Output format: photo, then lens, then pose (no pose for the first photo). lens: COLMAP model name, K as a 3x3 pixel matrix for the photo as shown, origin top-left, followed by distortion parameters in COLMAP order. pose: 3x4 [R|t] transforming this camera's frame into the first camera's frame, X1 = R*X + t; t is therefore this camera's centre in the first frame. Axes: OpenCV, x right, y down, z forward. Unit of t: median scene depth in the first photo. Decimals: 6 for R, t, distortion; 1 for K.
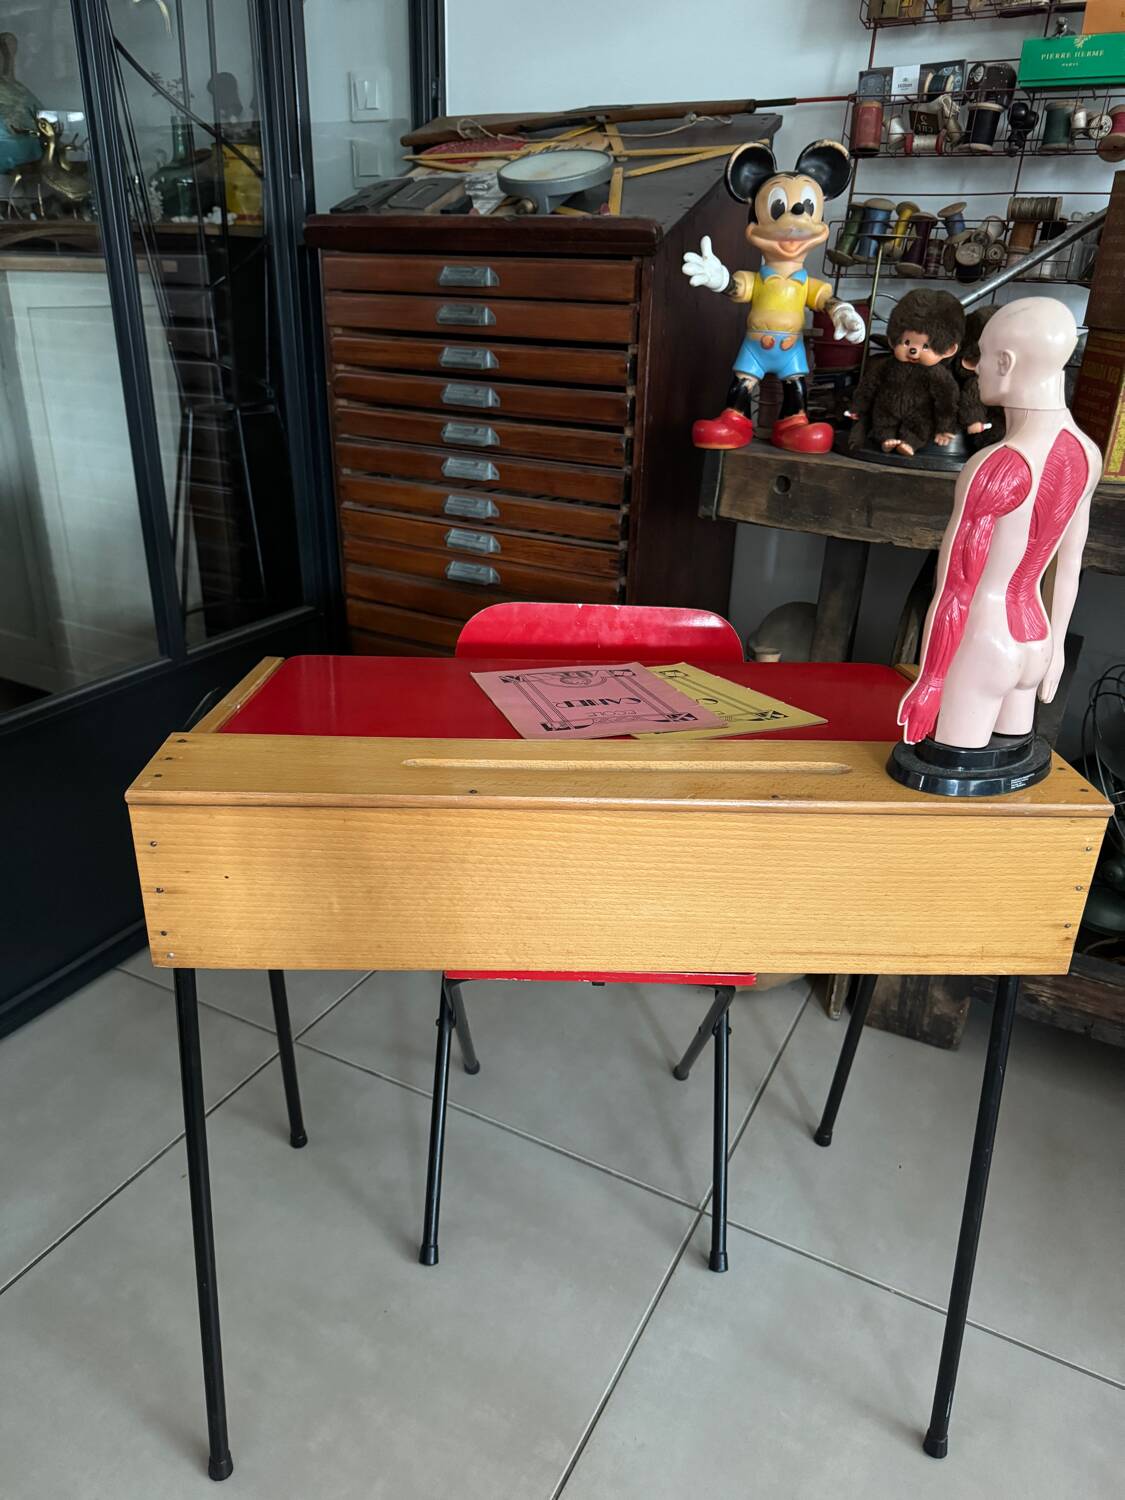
lens RADIAL K [[1070.7, 0, 562.5], [0, 1070.7, 750.0], [0, 0, 1]] dist [0.000059, -0.010223]
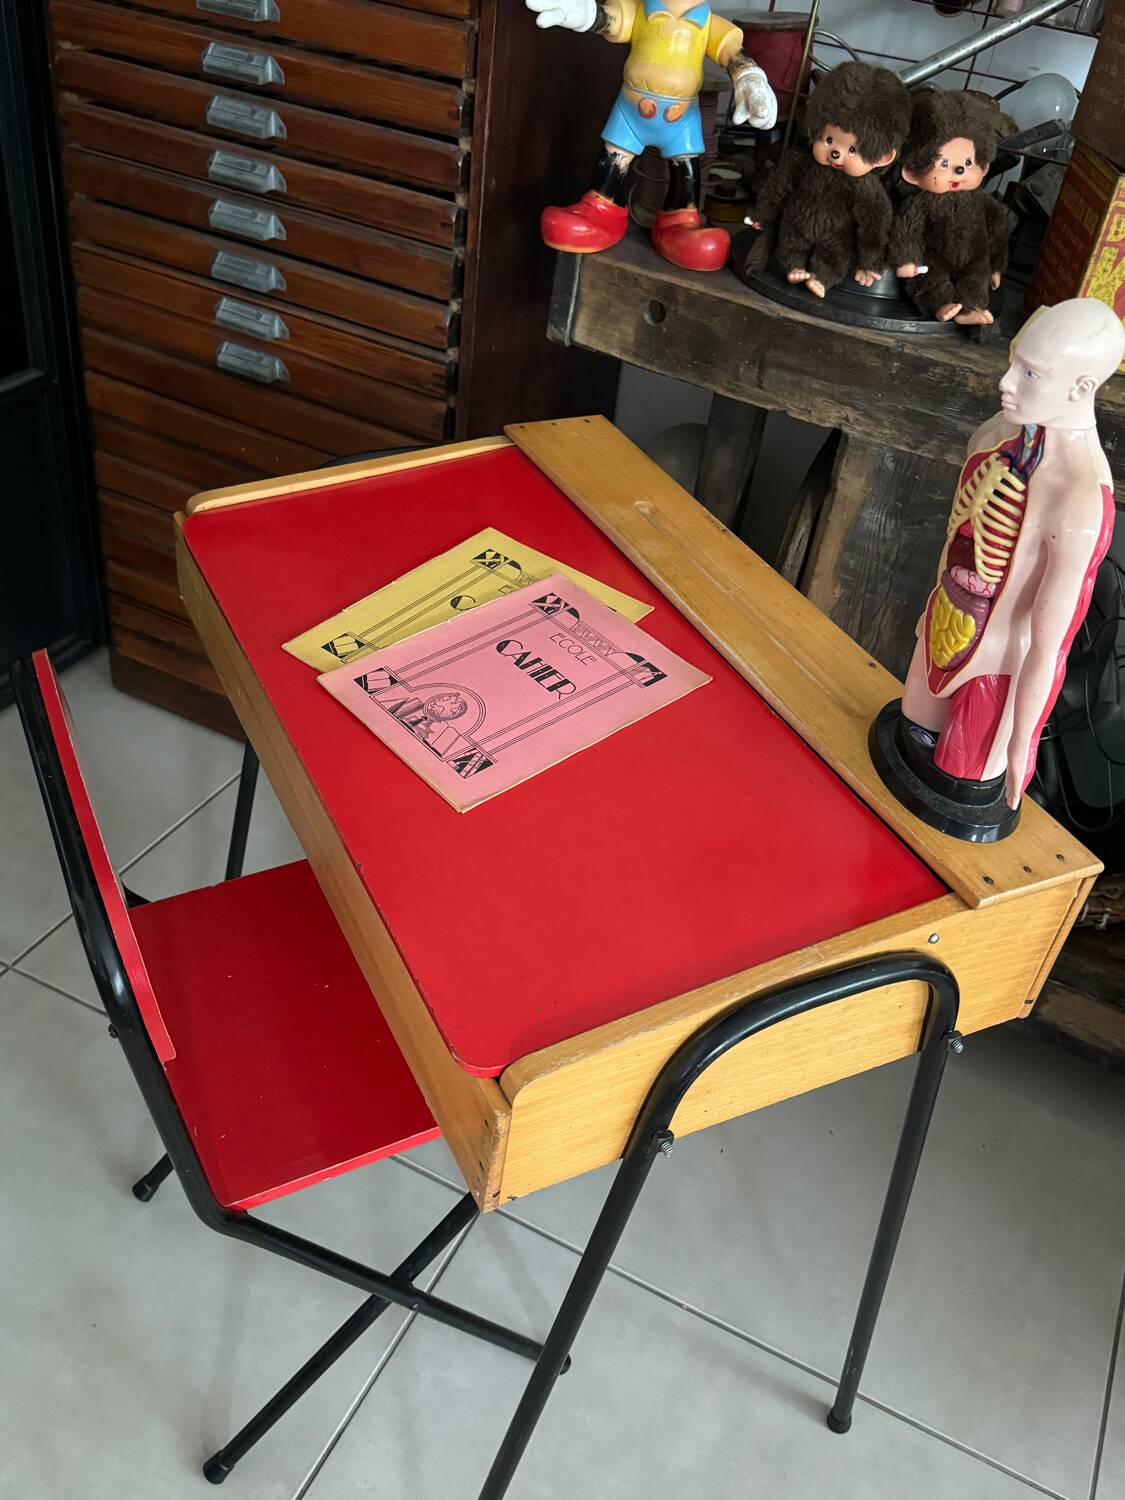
lens RADIAL K [[1343.3, 0, 562.5], [0, 1343.3, 750.0], [0, 0, 1]] dist [0.147486, -0.329489]
pose [[0.995706, 0.050307, 0.077710, 0.083694], [-0.066727, 0.971883, 0.225813, -0.162406], [-0.064165, -0.230029, 0.971066, 0.015456]]
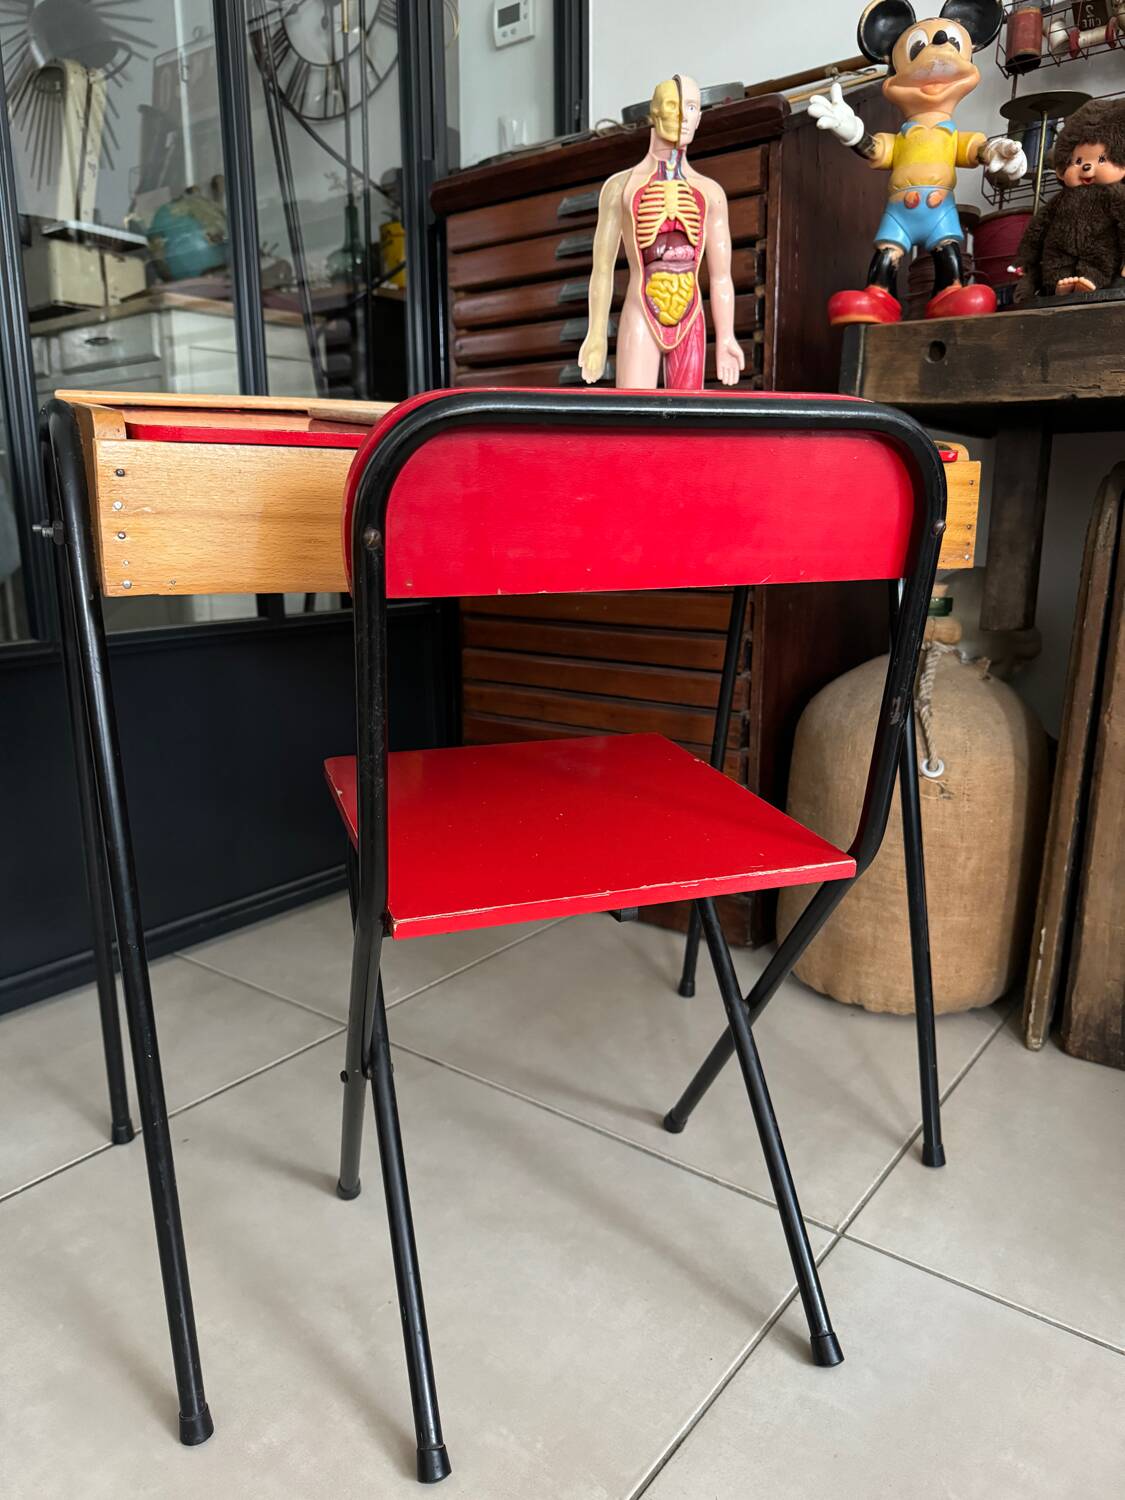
lens RADIAL K [[1077.8, 0, 562.5], [0, 1077.8, 750.0], [0, 0, 1]] dist [-0.005188, -0.003972]
pose [[0.984839, 0.006768, -0.173339, 0.064001], [-0.041737, 0.979129, -0.198906, 0.244215], [0.168376, 0.203125, 0.964567, 0.188015]]
